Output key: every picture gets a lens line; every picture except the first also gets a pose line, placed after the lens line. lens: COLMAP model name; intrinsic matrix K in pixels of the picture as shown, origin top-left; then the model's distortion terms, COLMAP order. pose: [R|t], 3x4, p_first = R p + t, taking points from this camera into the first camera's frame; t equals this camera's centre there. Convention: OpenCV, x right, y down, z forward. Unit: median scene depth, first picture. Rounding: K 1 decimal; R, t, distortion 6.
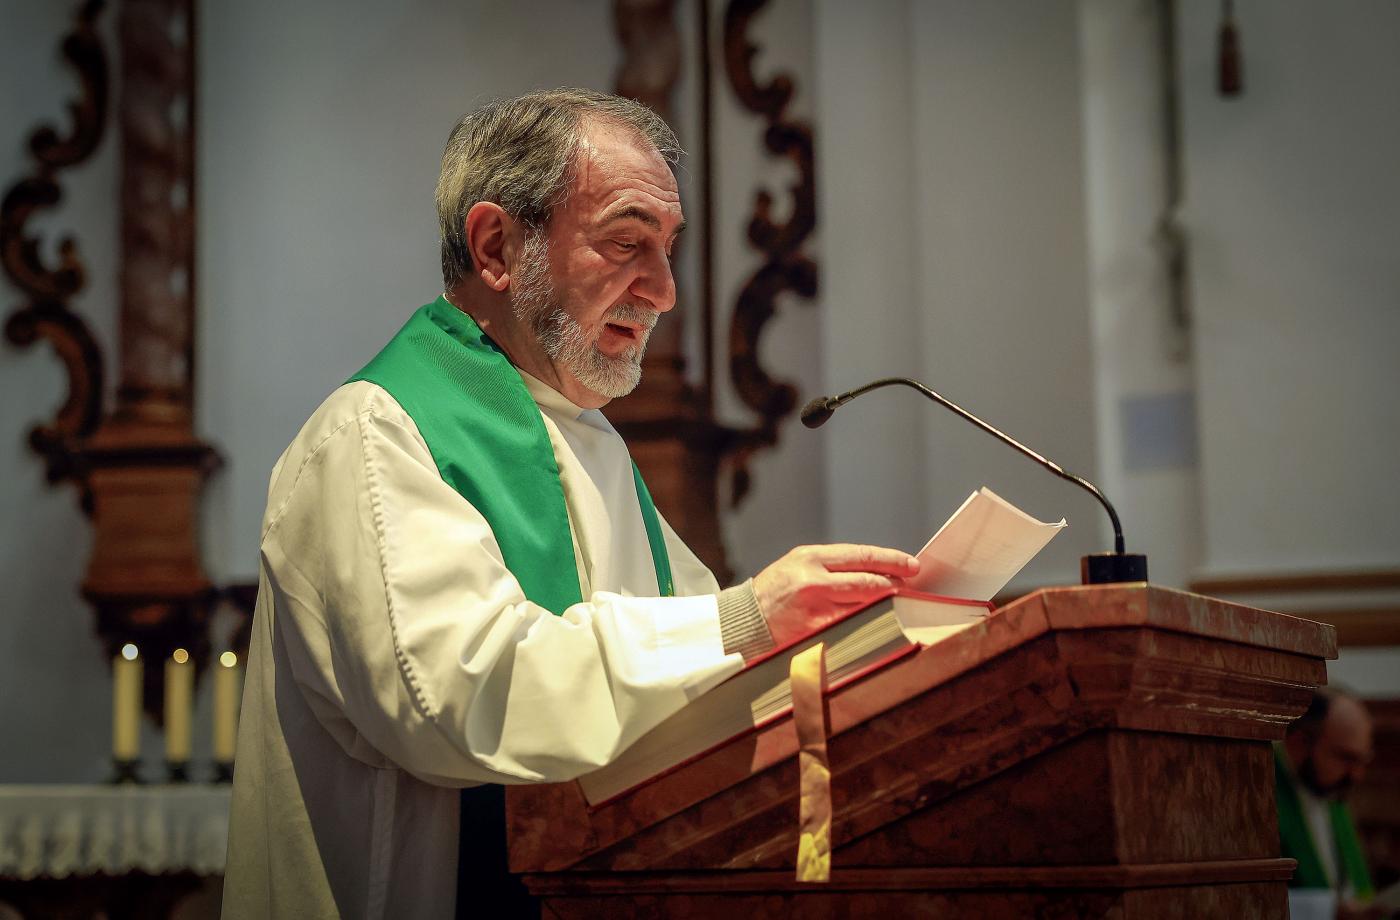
lens RADIAL K [[3101.7, 0, 648.9], [0, 3101.7, 462.9], [0, 0, 1]] dist [0.233301, -0.504846]
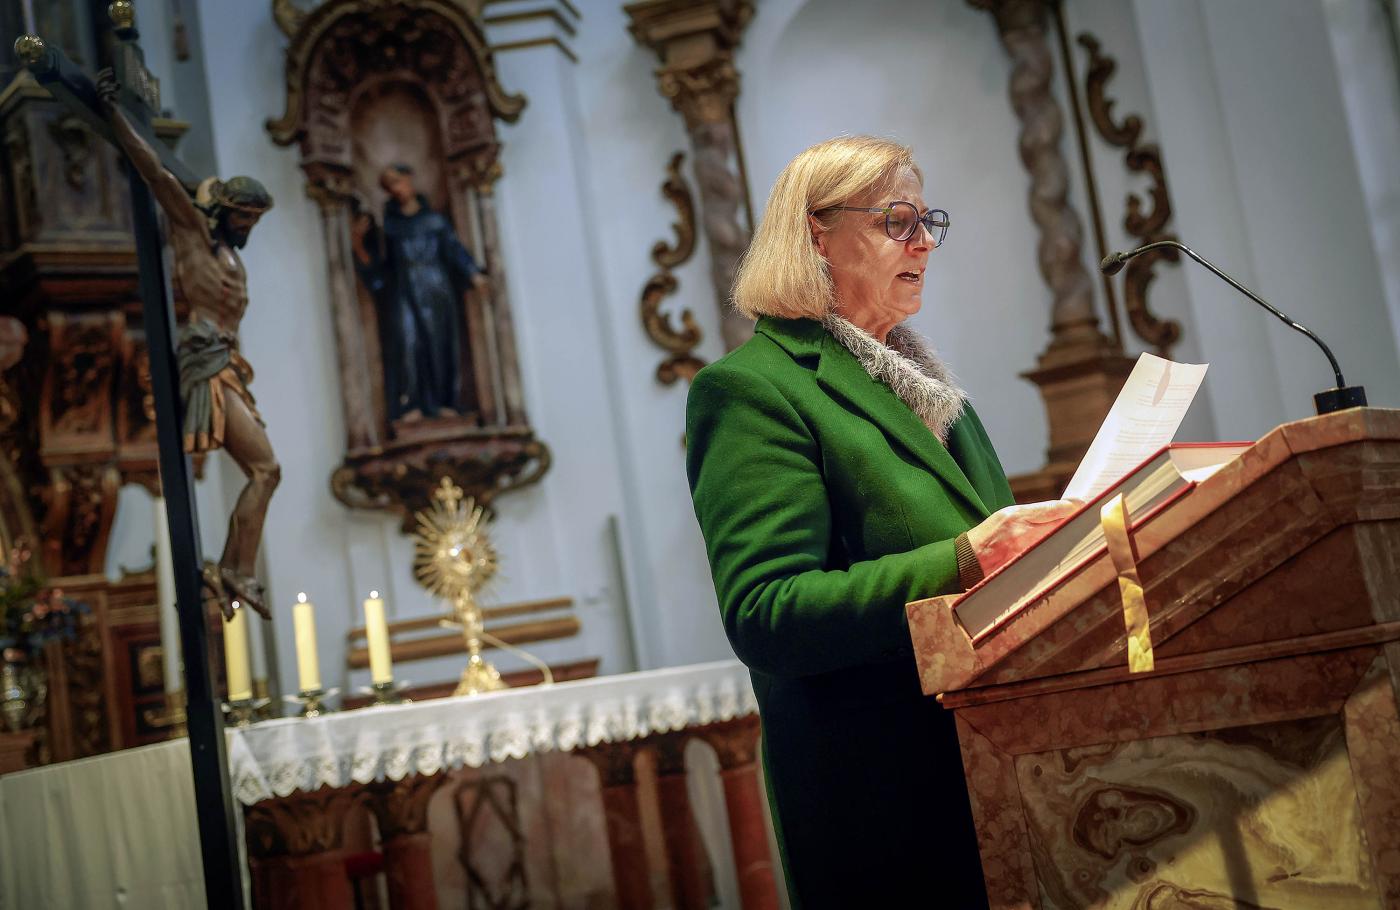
lens RADIAL K [[2000.8, 0, 742.7], [0, 2000.8, 452.5], [0, 0, 1]] dist [0.034953, 0.011702]
pose [[0.969898, -0.163097, -0.180823, 0.056162], [0.165775, 0.986164, -0.000306, 0.014487], [0.178371, -0.029679, 0.983516, 0.133932]]
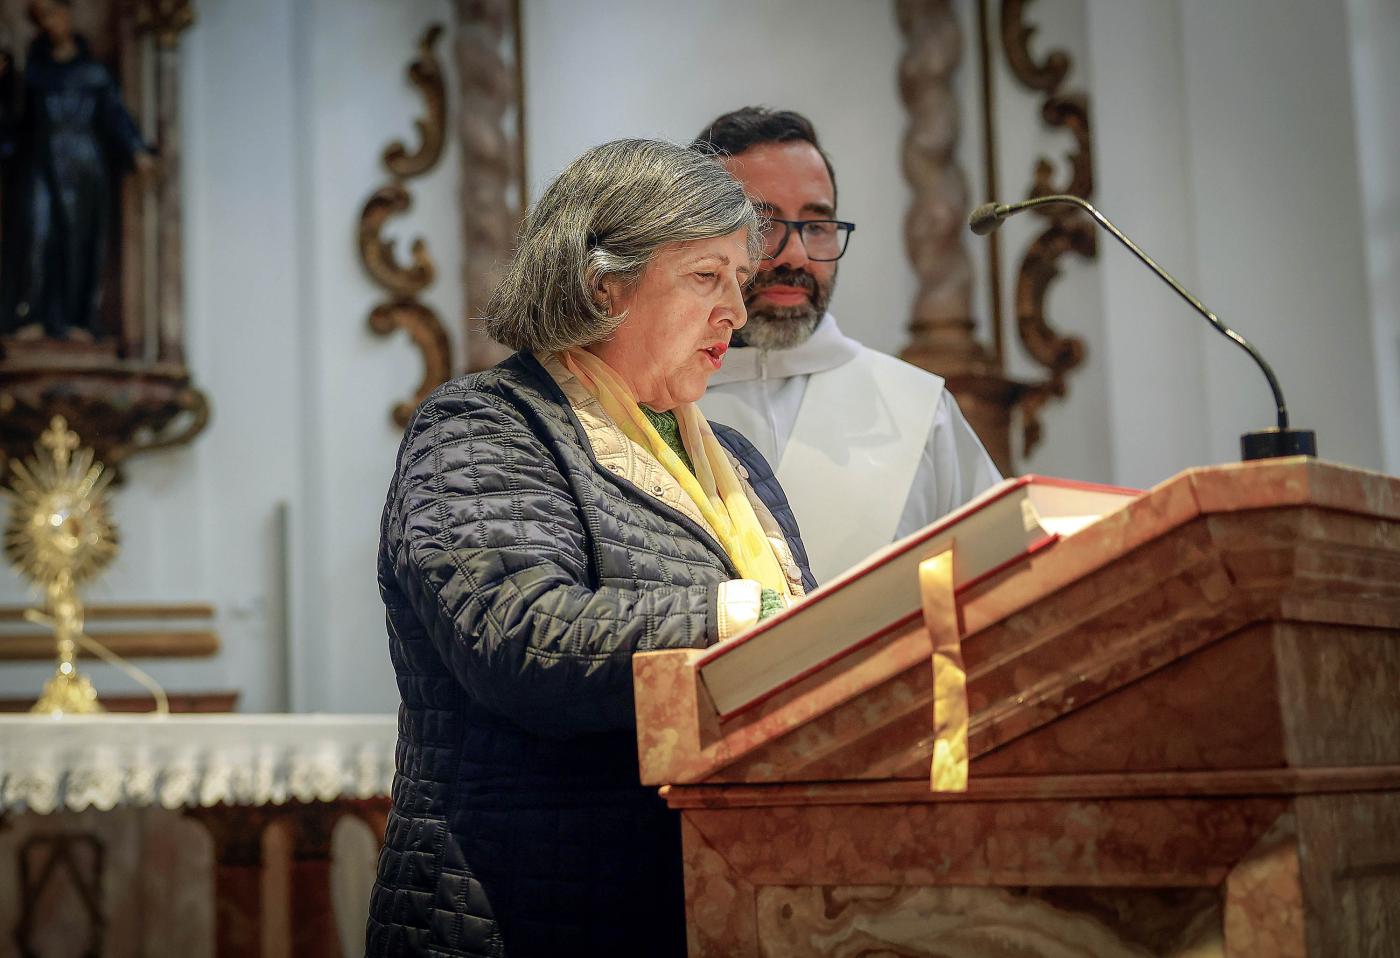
lens RADIAL K [[2706.9, 0, 434.3], [0, 2706.9, 457.6], [0, 0, 1]] dist [0.052789, 0.086738]
pose [[0.979911, -0.034977, -0.196343, 0.063626], [0.036383, 0.999332, 0.003558, 0.025309], [0.196087, -0.010630, 0.980529, 0.168077]]
